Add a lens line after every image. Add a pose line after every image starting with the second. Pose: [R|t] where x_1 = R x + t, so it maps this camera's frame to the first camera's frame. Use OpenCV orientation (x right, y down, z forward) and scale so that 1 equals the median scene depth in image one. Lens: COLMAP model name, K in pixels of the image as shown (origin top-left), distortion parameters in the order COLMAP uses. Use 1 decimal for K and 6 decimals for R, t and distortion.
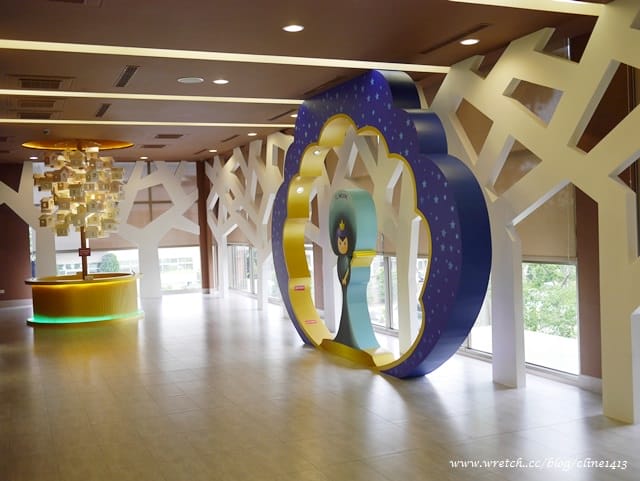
lens RADIAL K [[716.0, 0, 320.0], [0, 716.0, 240.5], [0, 0, 1]] dist [-0.012460, -0.004231]
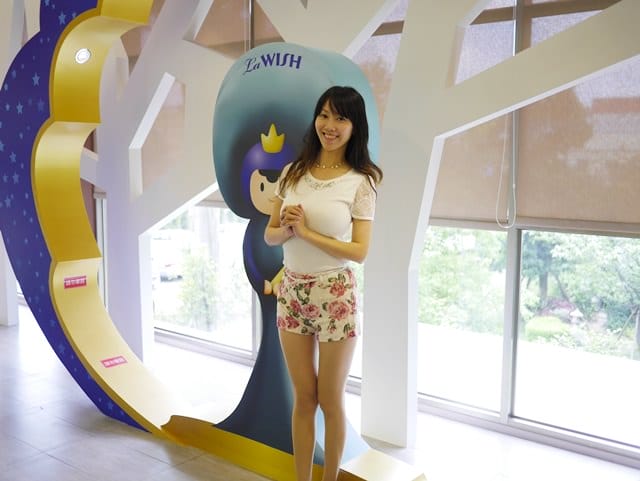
lens RADIAL K [[716.0, 0, 320.0], [0, 716.0, 240.5], [0, 0, 1]] dist [-0.012460, -0.004231]
pose [[0.883989, -0.015164, 0.467261, -0.112924], [-0.027510, 0.996055, 0.084372, -0.000830], [-0.466697, -0.087438, 0.880084, 0.604875]]
